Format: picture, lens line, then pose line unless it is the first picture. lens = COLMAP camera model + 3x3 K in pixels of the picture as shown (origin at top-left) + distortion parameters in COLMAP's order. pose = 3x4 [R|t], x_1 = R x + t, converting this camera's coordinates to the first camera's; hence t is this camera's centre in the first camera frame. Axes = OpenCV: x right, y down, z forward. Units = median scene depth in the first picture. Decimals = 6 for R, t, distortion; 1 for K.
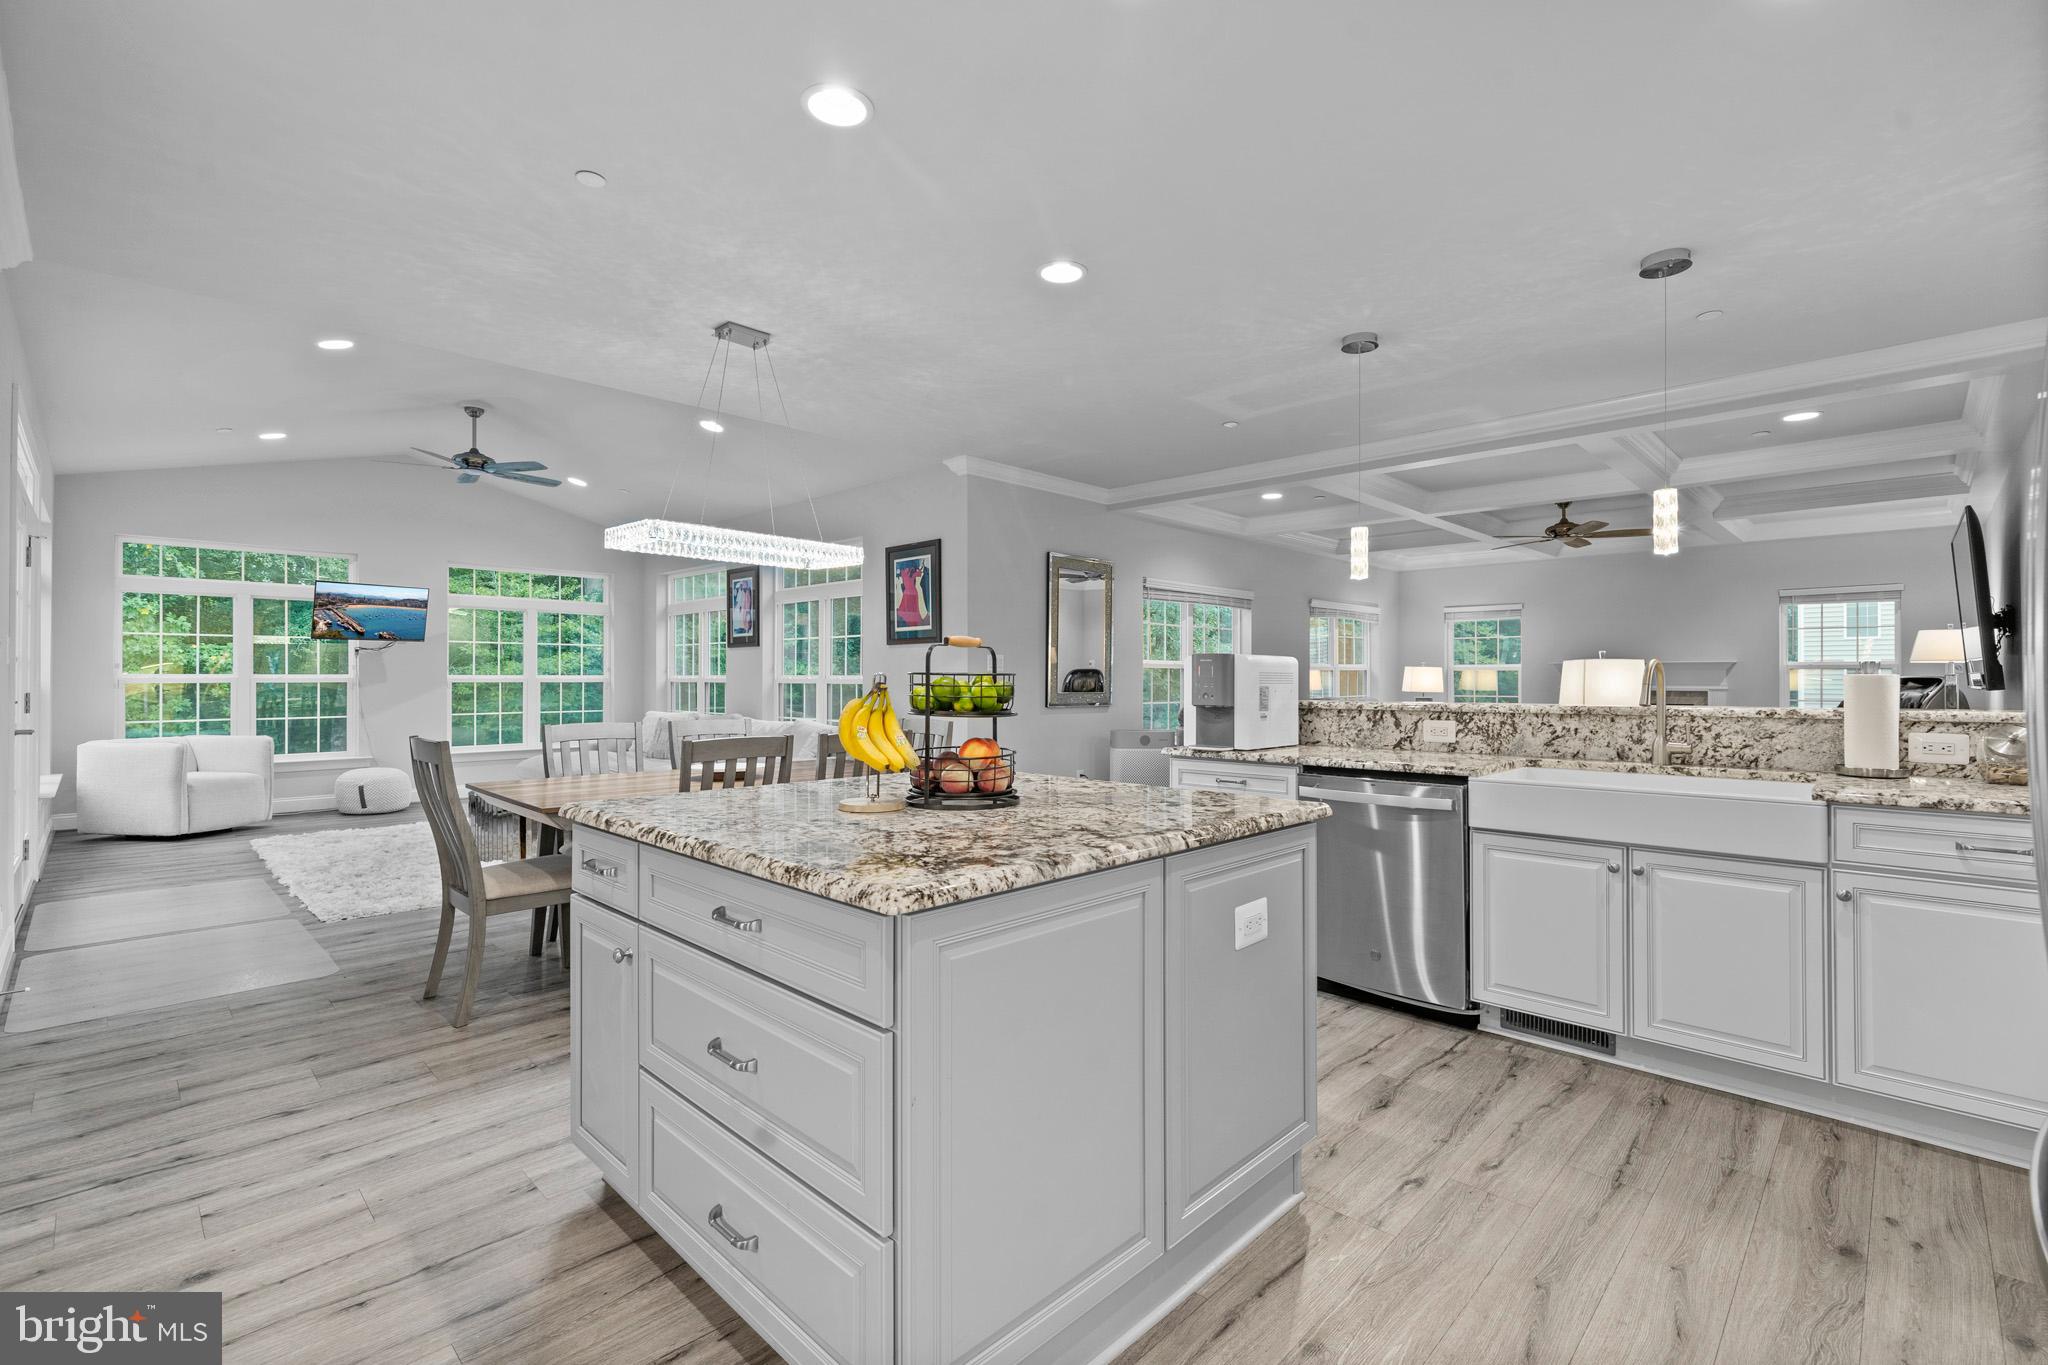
lens RADIAL K [[920.6, 0, 1024.0], [0, 920.6, 682.5], [0, 0, 1]] dist [-0.011781, 0.000041]
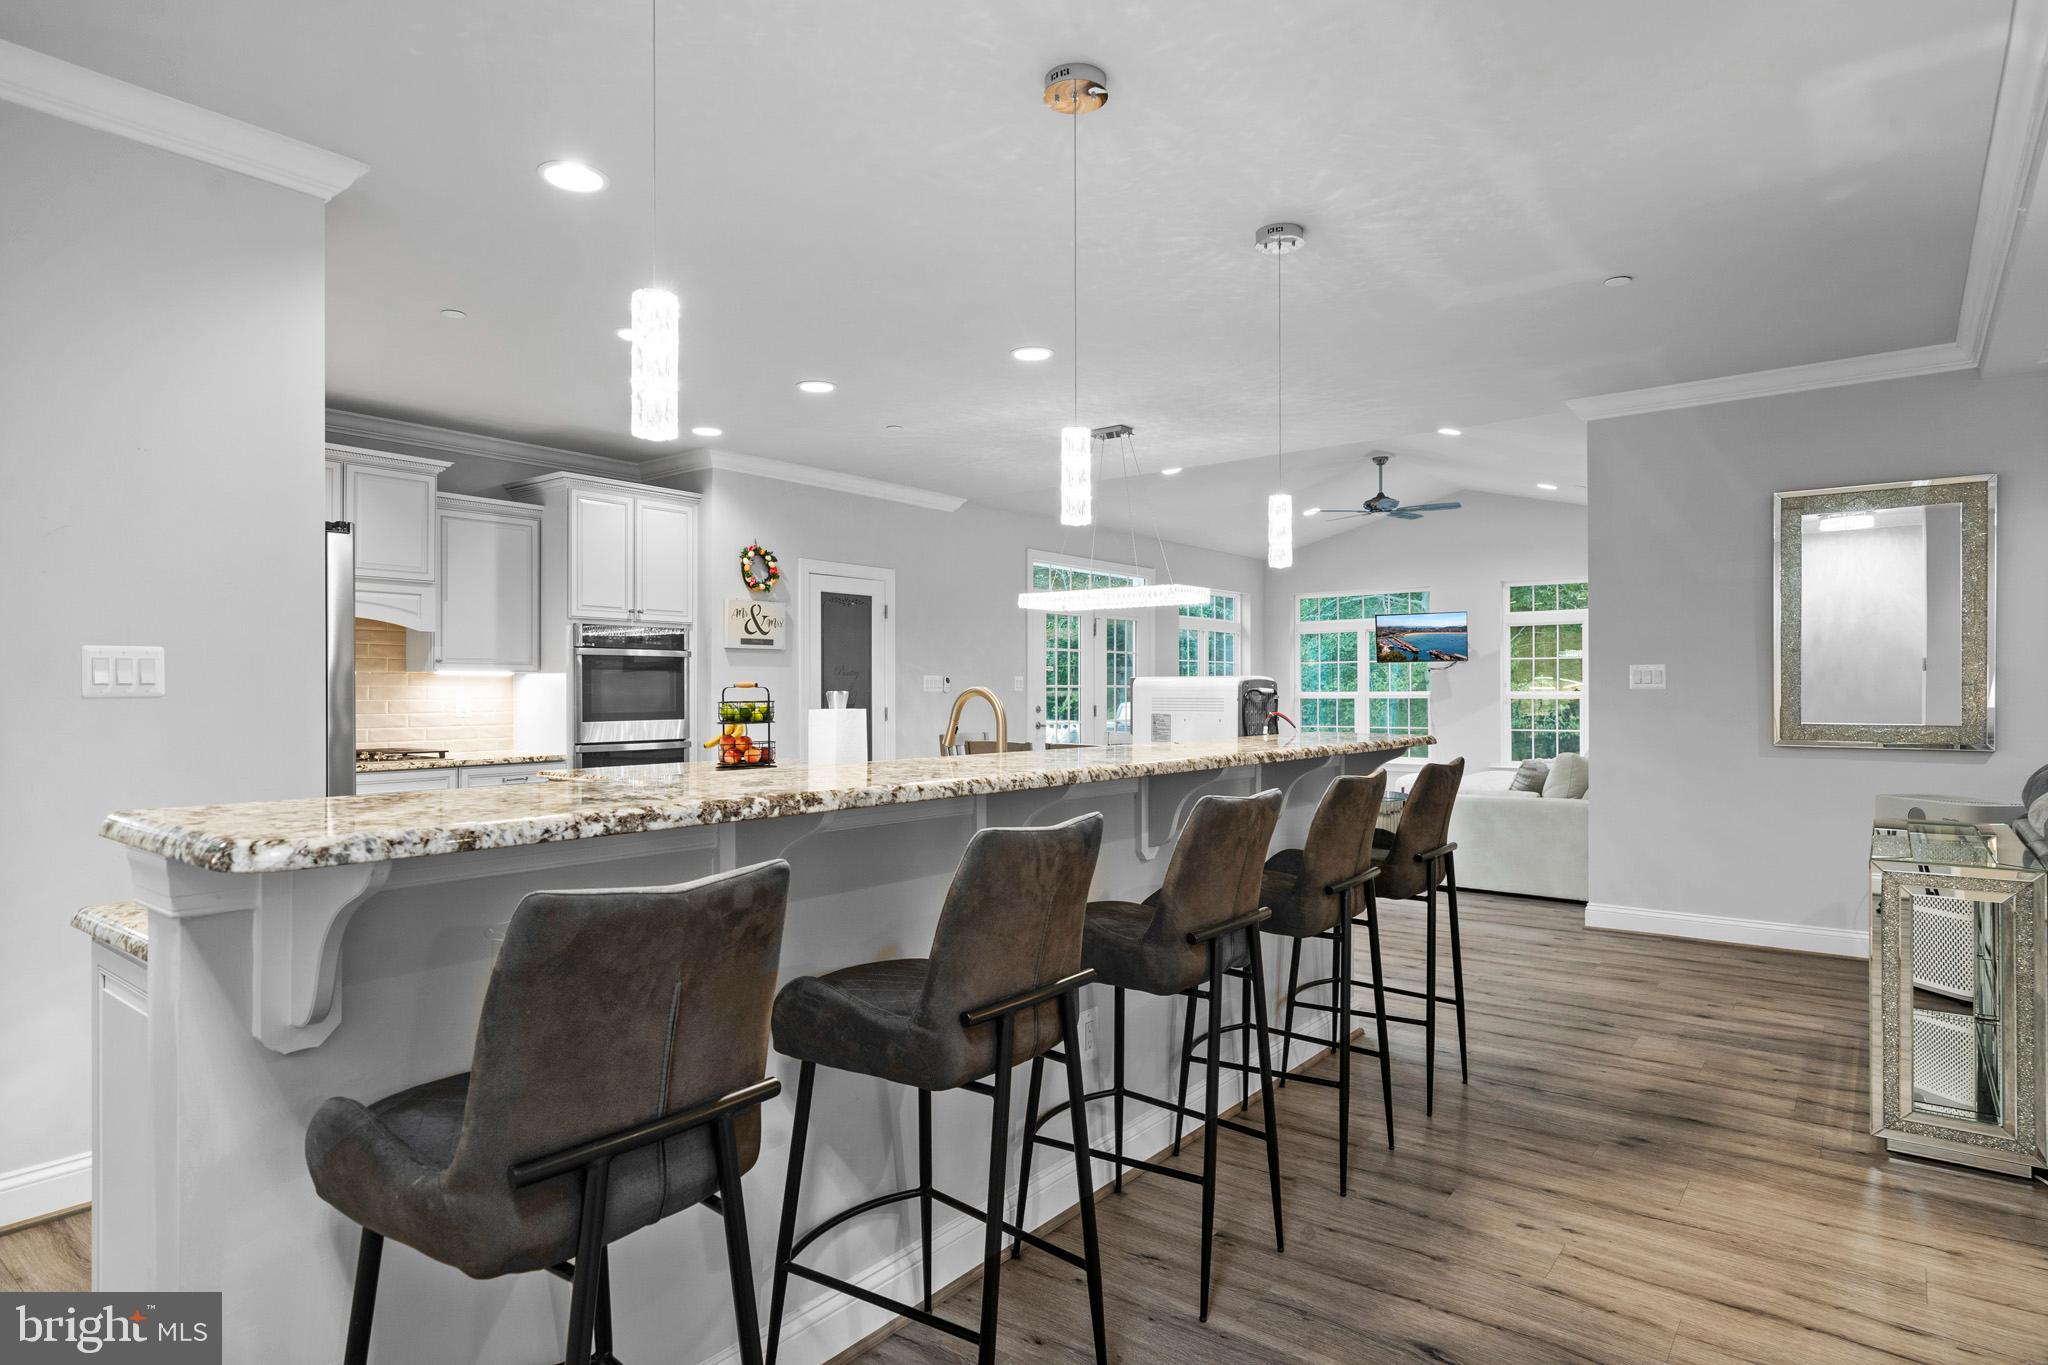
lens RADIAL K [[1091.2, 0, 1024.0], [0, 1091.2, 682.5], [0, 0, 1]] dist [-0.000273, -0.000032]
pose [[0.102304, -0.008192, -0.994719, 0.630019], [-0.000965, 0.999965, -0.008334, -0.007295], [0.994753, 0.001813, 0.102292, 0.378184]]
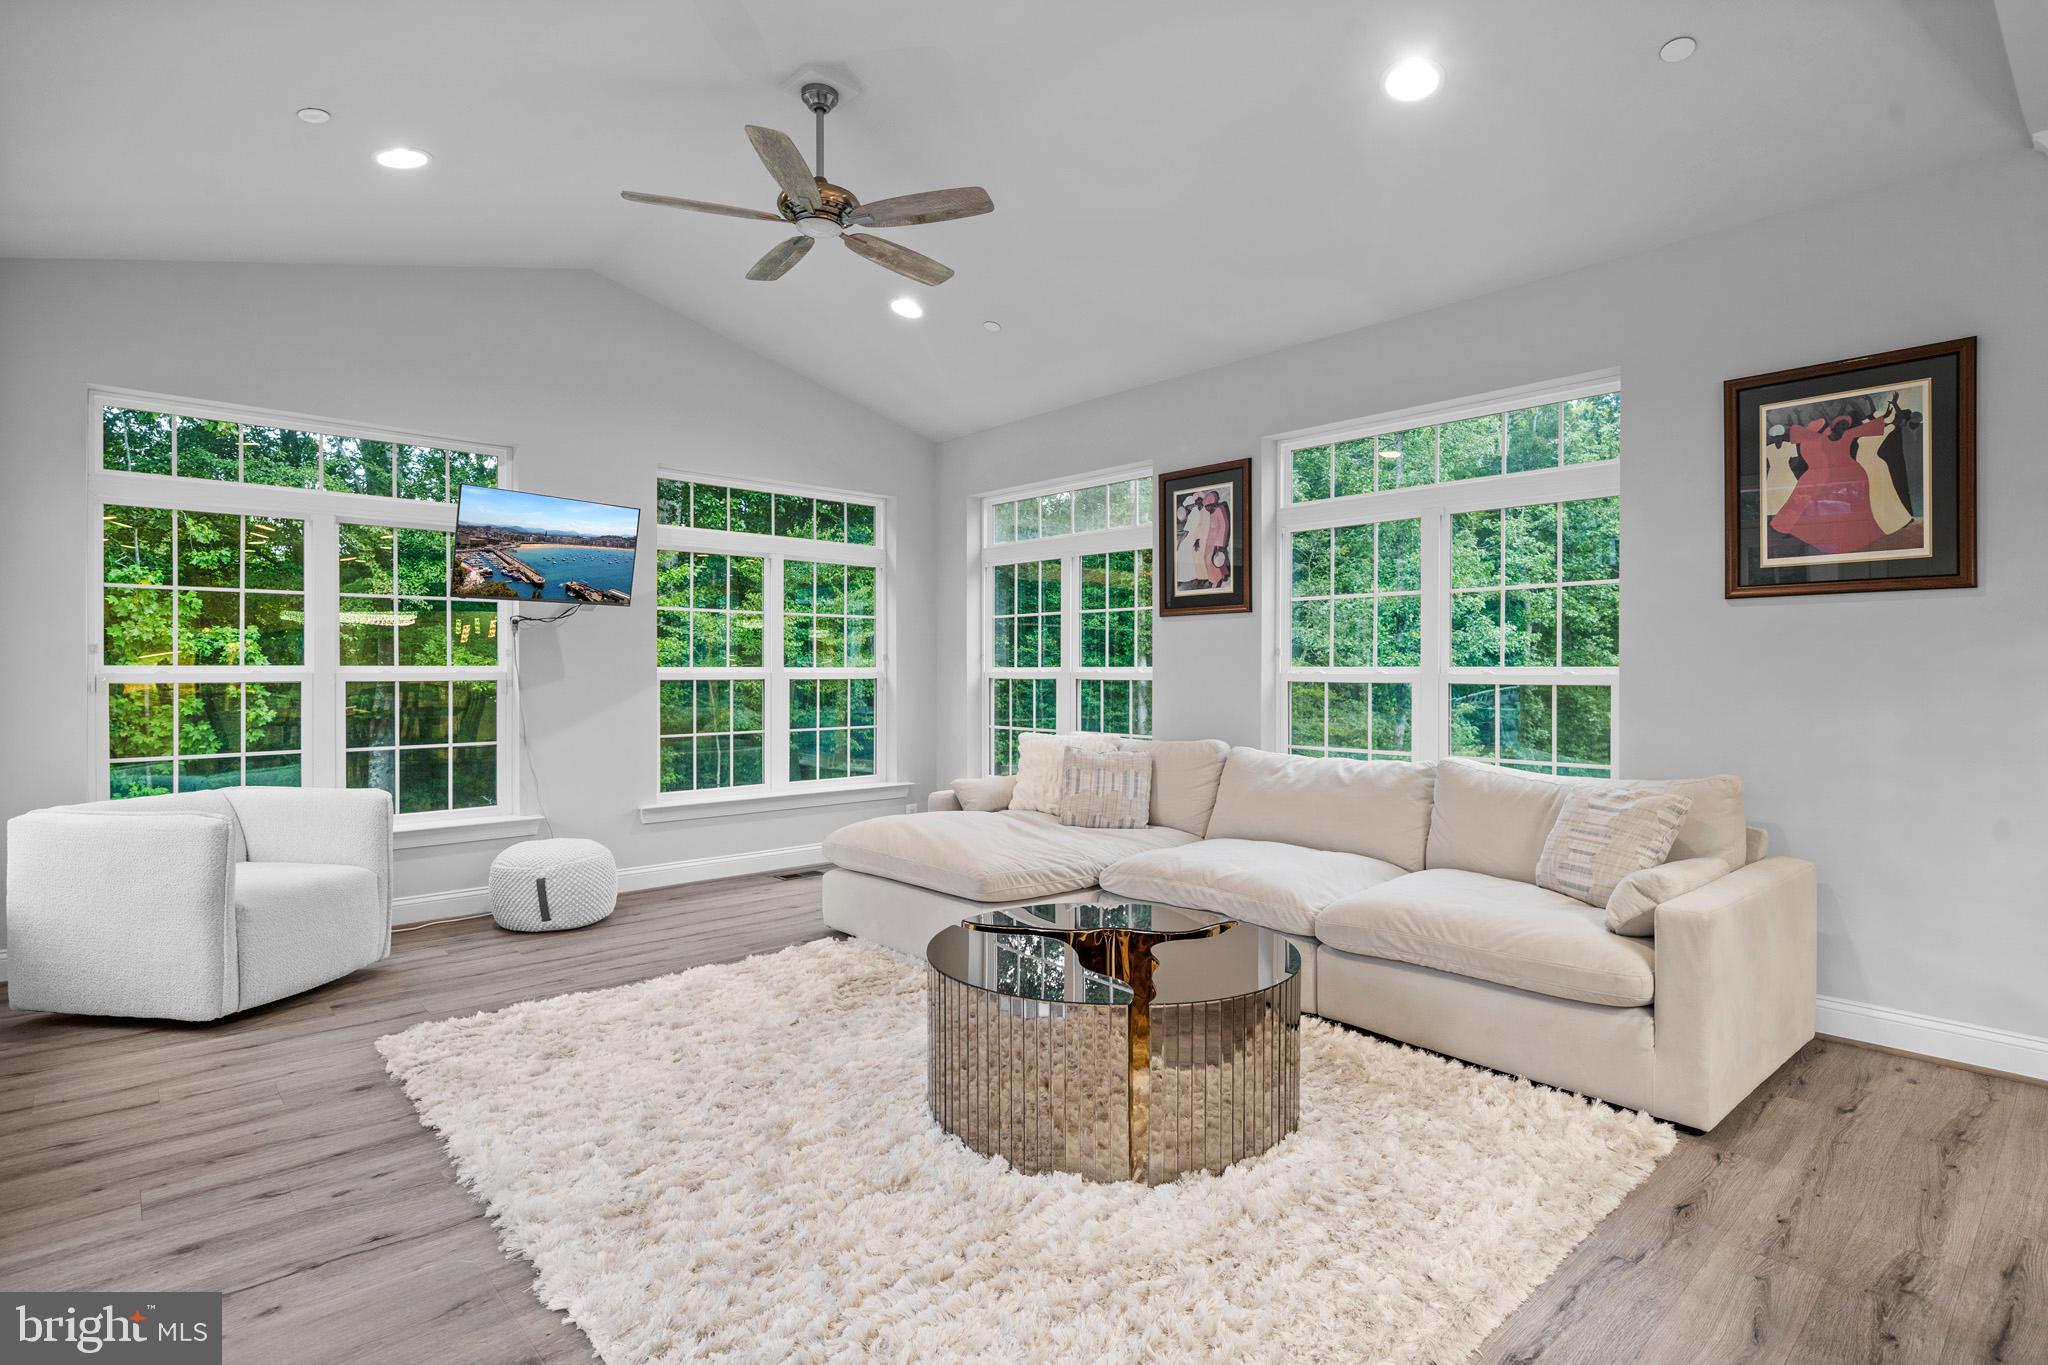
lens RADIAL K [[1042.2, 0, 1024.0], [0, 1042.2, 682.5], [0, 0, 1]] dist [-0.003178, -0.000842]
pose [[0.997807, 0.000461, -0.066190, -0.415029], [-0.000053, 0.999981, 0.006166, -0.003175], [0.066191, -0.006149, 0.997788, 0.429276]]
